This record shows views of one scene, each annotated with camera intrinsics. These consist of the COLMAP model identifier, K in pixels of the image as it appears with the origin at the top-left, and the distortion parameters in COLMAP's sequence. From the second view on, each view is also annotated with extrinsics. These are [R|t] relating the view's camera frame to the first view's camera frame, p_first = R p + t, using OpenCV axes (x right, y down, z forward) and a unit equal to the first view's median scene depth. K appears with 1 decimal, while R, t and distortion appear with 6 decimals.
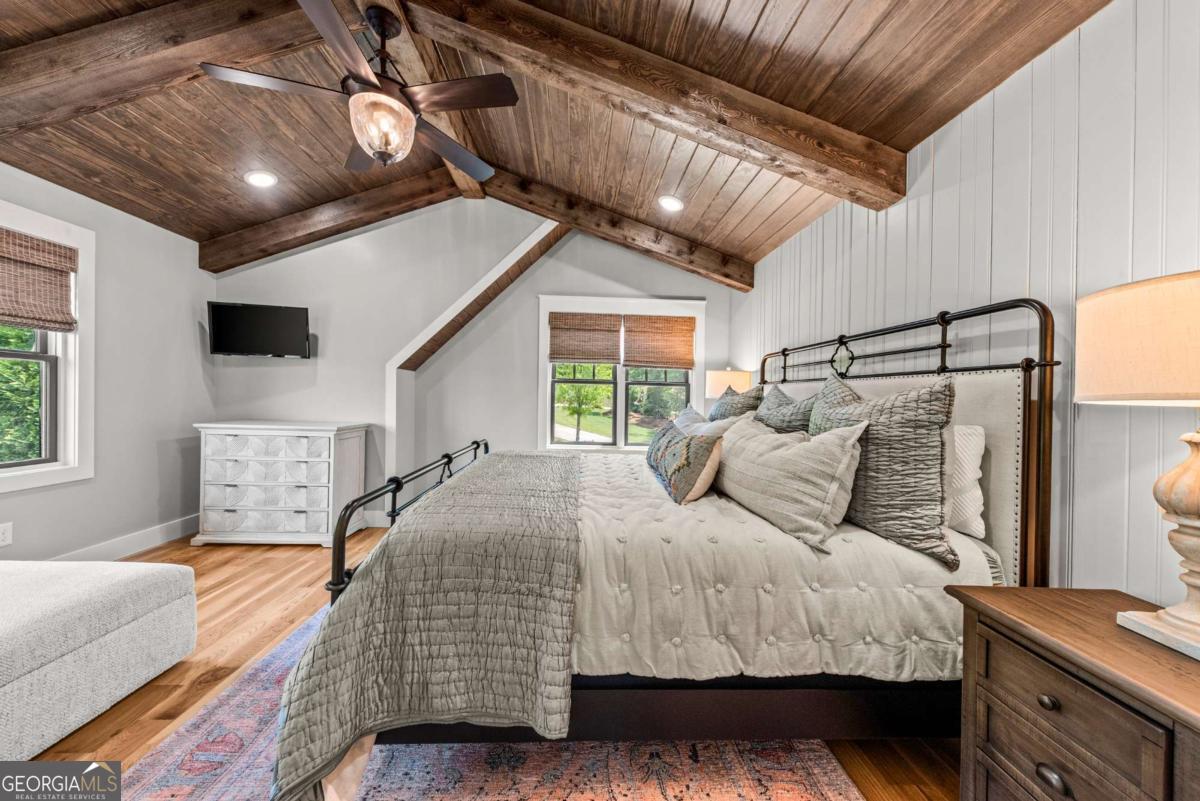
lens RADIAL K [[382.4, 0, 598.7], [0, 382.4, 398.1], [0, 0, 1]] dist [0.001019, 0.000036]
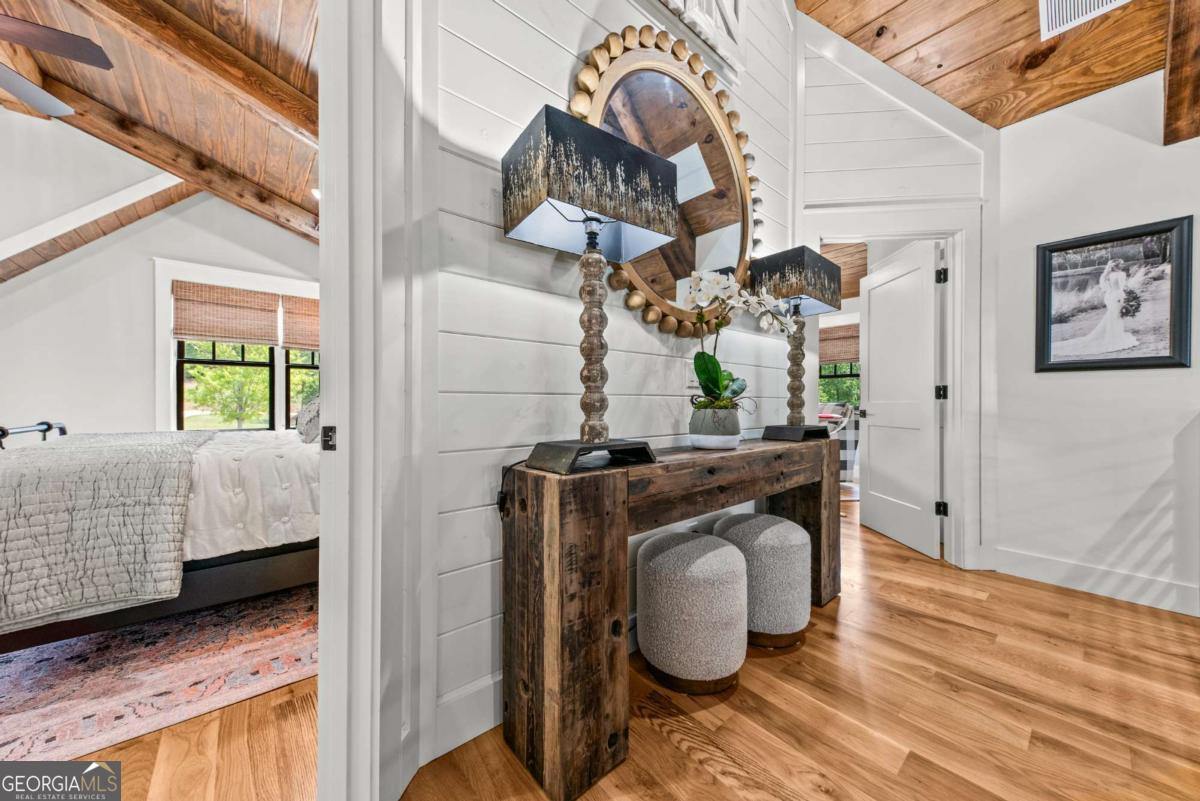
lens RADIAL K [[413.3, 0, 594.9], [0, 413.3, 399.5], [0, 0, 1]] dist [0.003450, -0.001604]
pose [[0.798075, -0.018855, 0.602263, 0.129830], [0.022397, 0.999748, 0.001620, 0.127494], [-0.602142, 0.012196, 0.798296, -0.619686]]
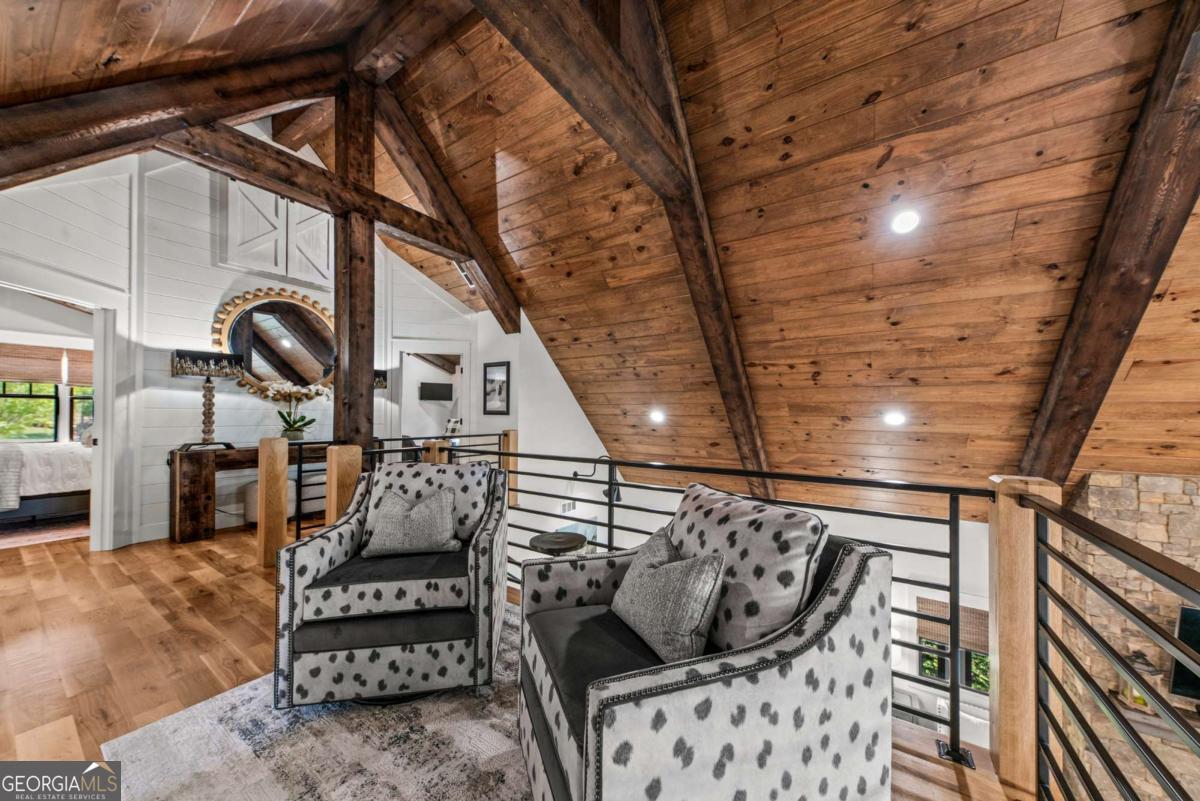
lens RADIAL K [[413.3, 0, 612.8], [0, 413.3, 411.1], [0, 0, 1]] dist [0.003450, -0.001604]
pose [[0.589494, -0.011094, 0.807696, 0.040814], [0.009040, 0.999934, 0.007137, 0.034218], [-0.807722, 0.003094, 0.589555, -3.093670]]
